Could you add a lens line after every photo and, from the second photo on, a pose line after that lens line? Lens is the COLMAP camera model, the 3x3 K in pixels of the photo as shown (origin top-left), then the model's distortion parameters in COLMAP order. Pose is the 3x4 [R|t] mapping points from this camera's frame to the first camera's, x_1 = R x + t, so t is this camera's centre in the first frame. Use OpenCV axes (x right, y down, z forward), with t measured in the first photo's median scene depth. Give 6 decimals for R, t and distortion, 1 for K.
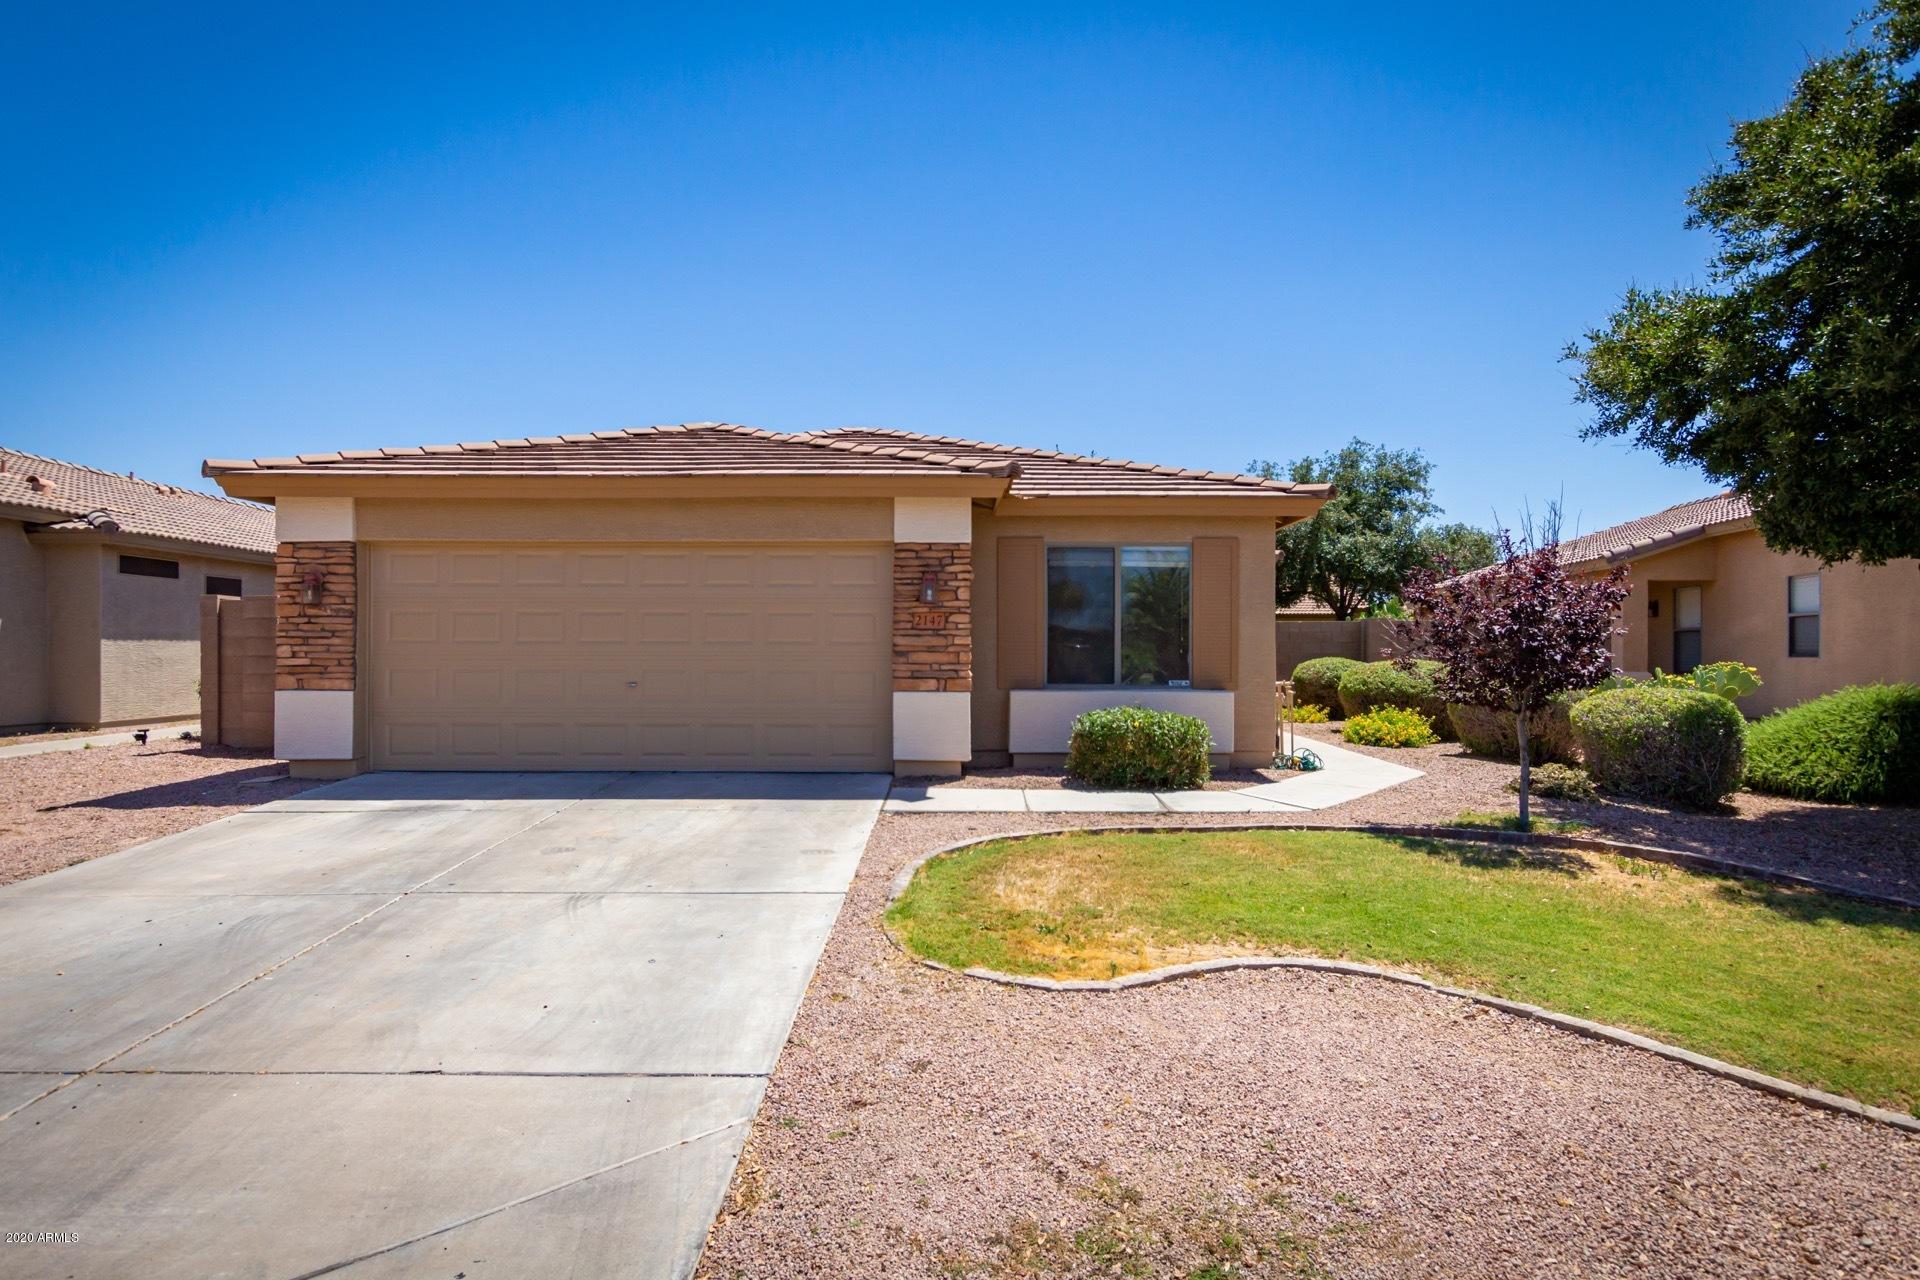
lens RADIAL K [[1063.2, 0, 954.6], [0, 1063.2, 653.1], [0, 0, 1]] dist [0.006418, -0.000965]
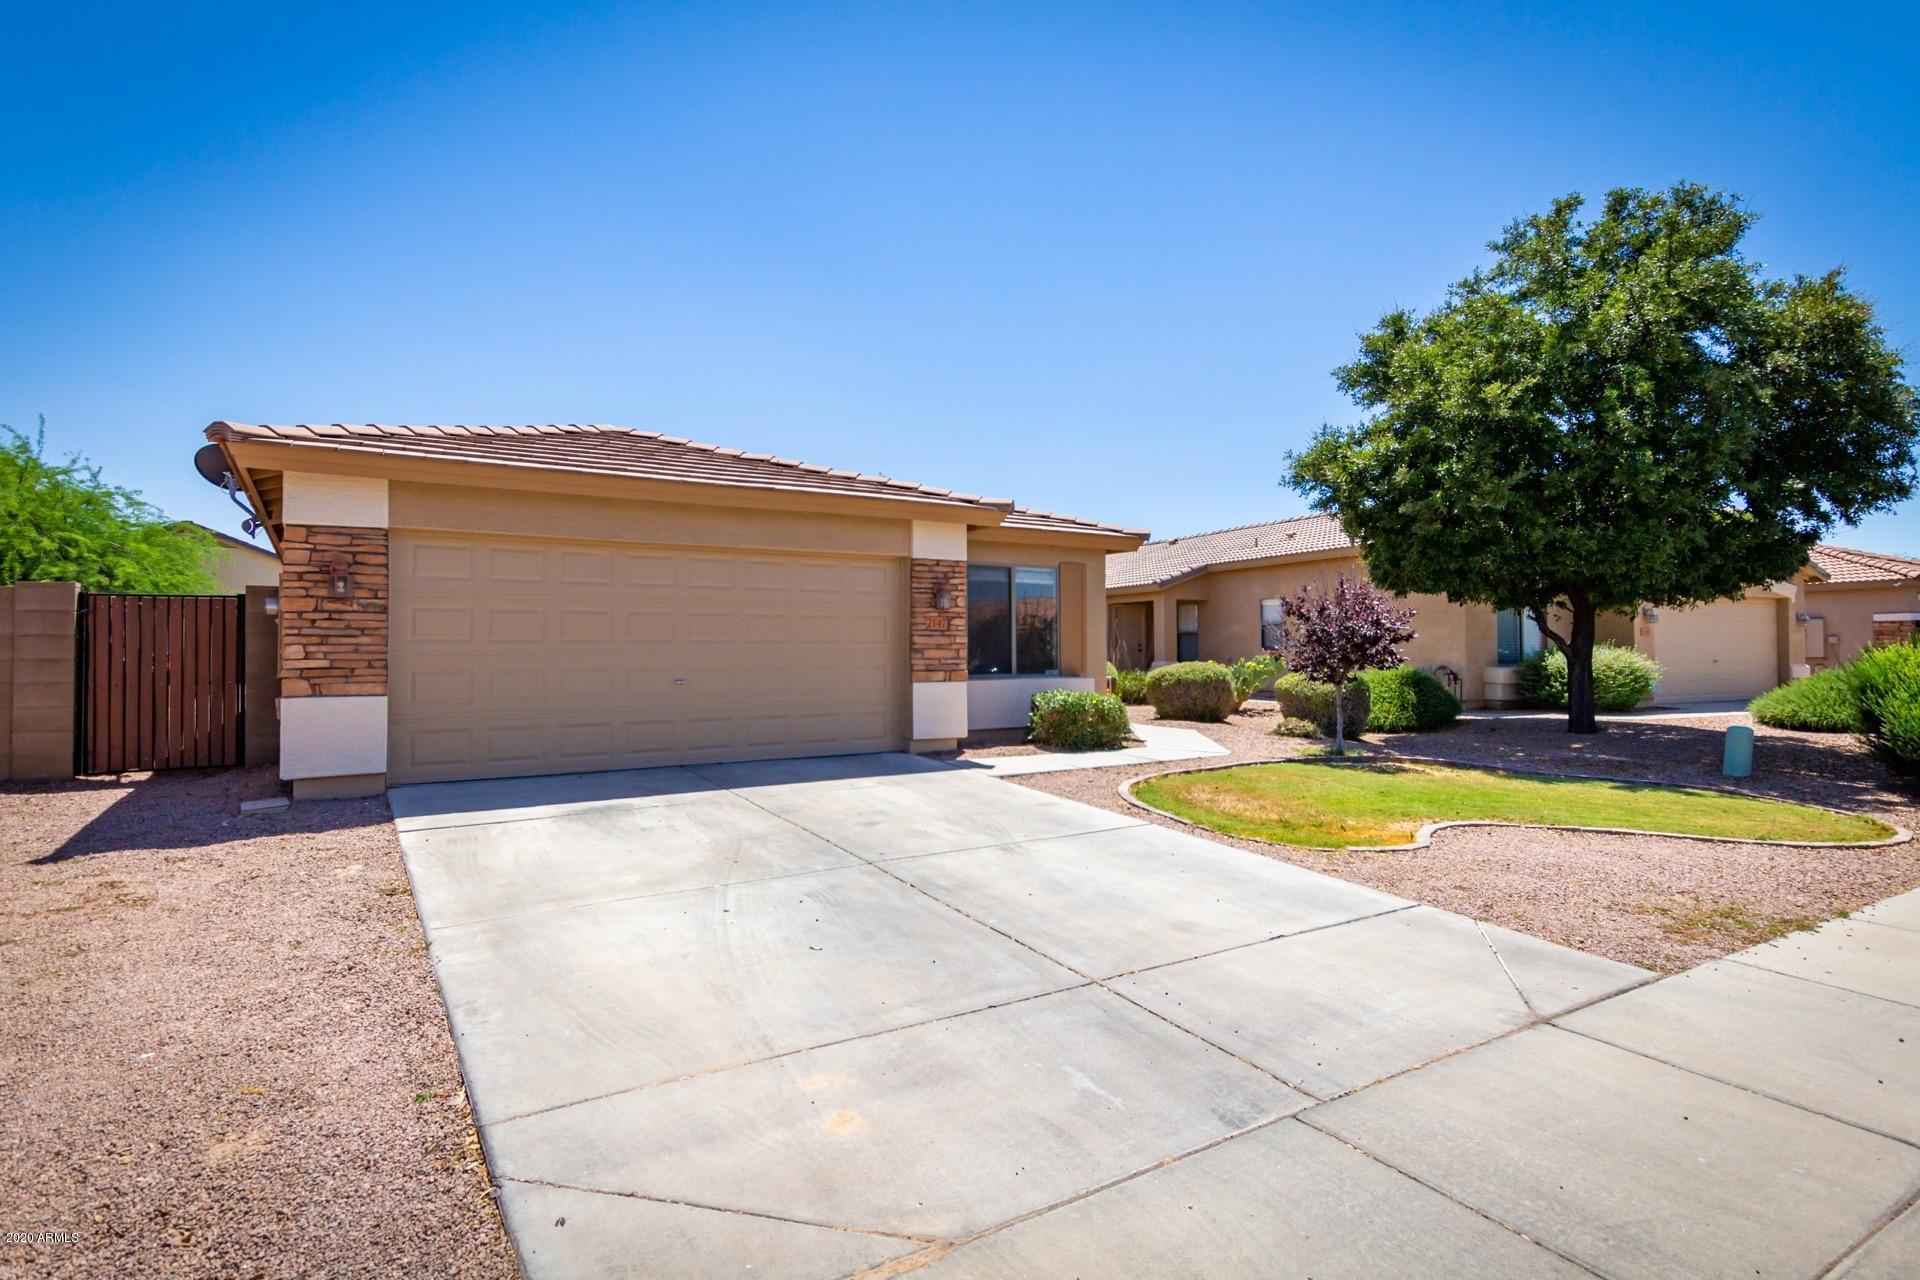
lens RADIAL K [[999.9, 0, 944.3], [0, 999.9, 628.2], [0, 0, 1]] dist [0.004605, -0.000149]
pose [[0.836298, 0.006956, 0.548232, -0.636453], [0.006704, 0.999715, -0.022910, 0.001198], [-0.548235, 0.022835, 0.836013, 0.041619]]
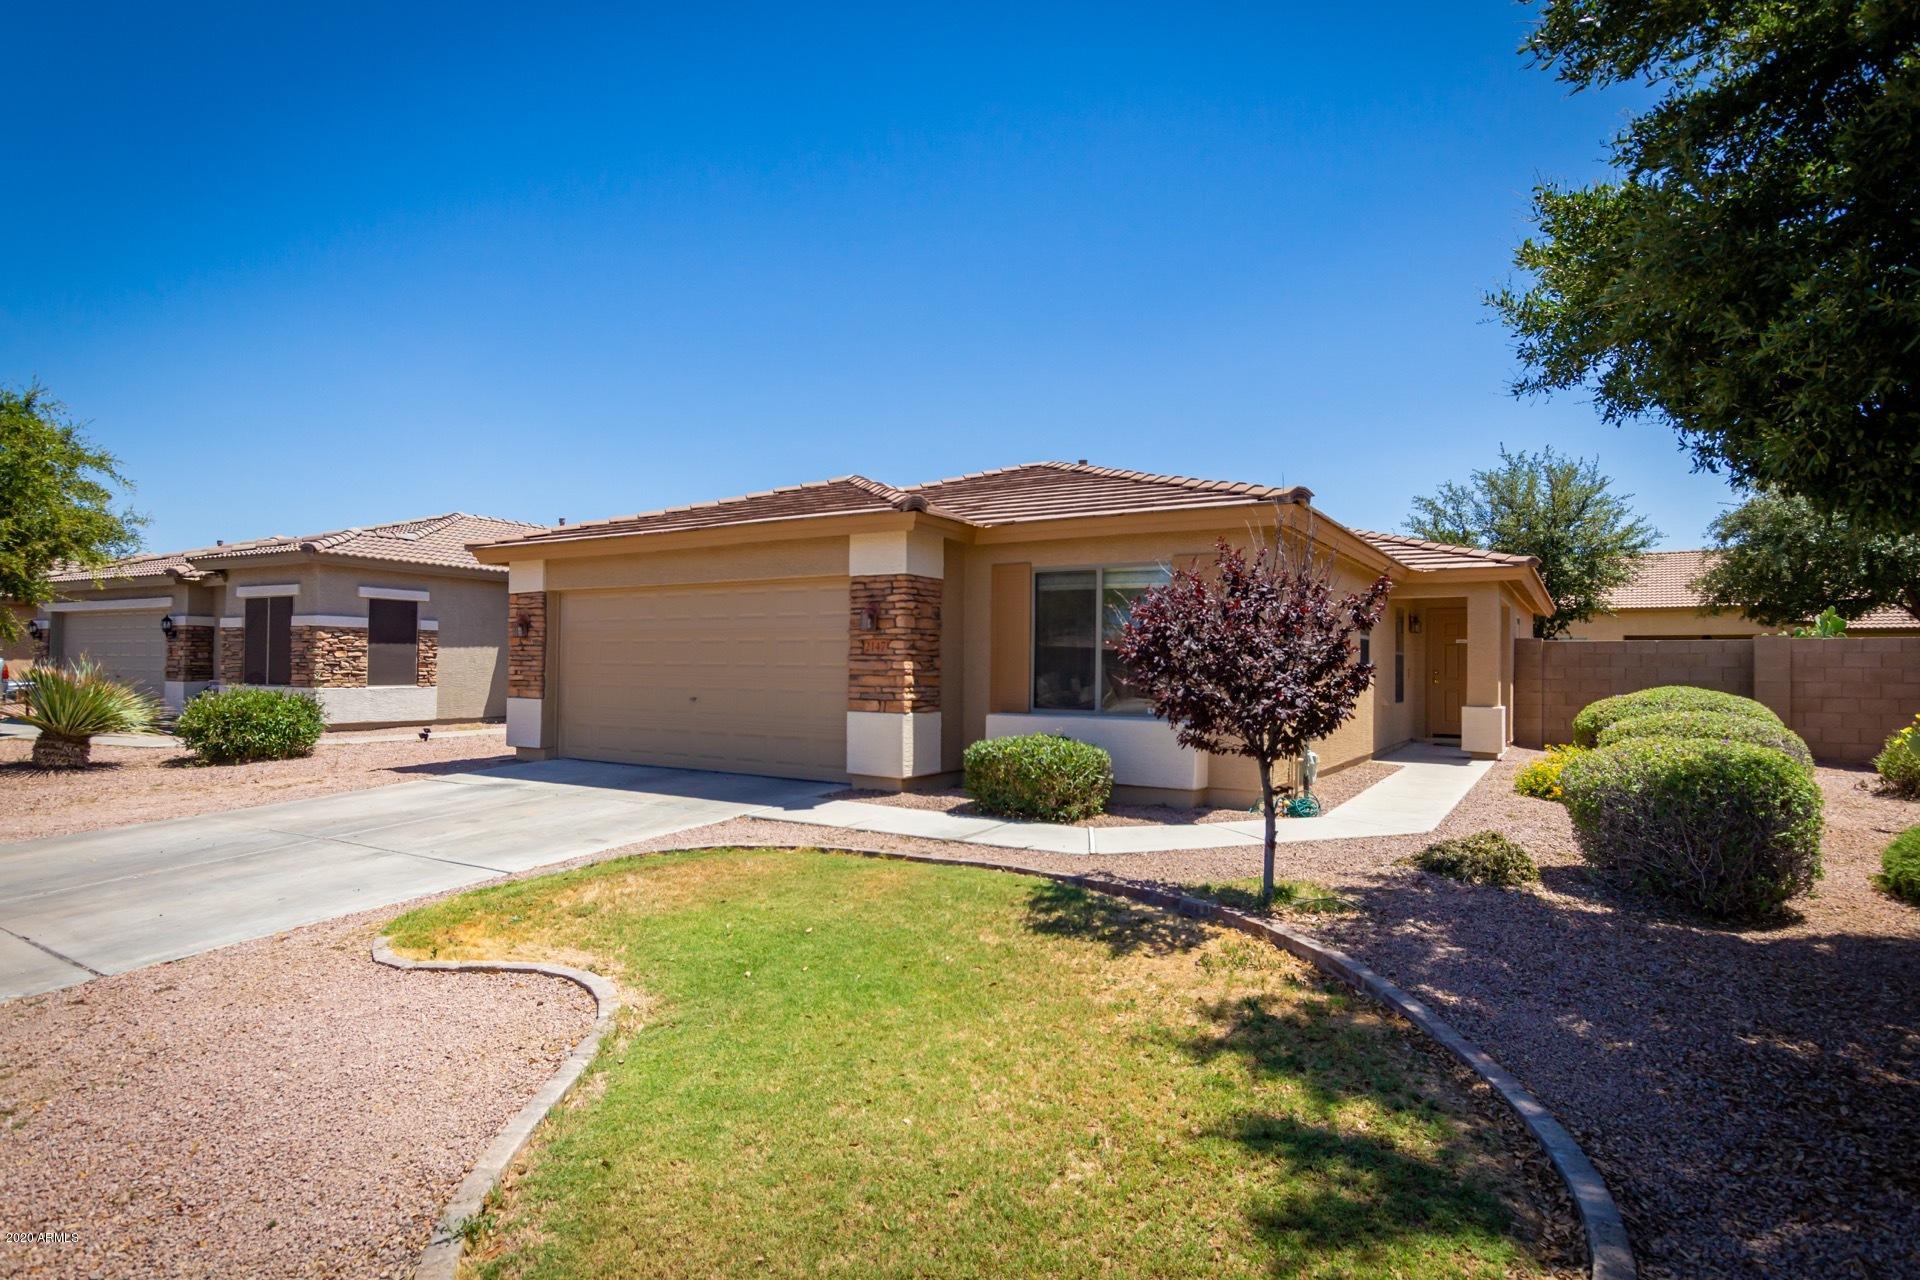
lens RADIAL K [[999.9, 0, 943.4], [0, 999.9, 644.3], [0, 0, 1]] dist [0.004605, -0.000149]
pose [[0.850762, -0.005422, -0.525524, 0.567814], [-0.008027, 0.999696, -0.023310, -0.009722], [0.525490, 0.024049, 0.850460, 0.165464]]
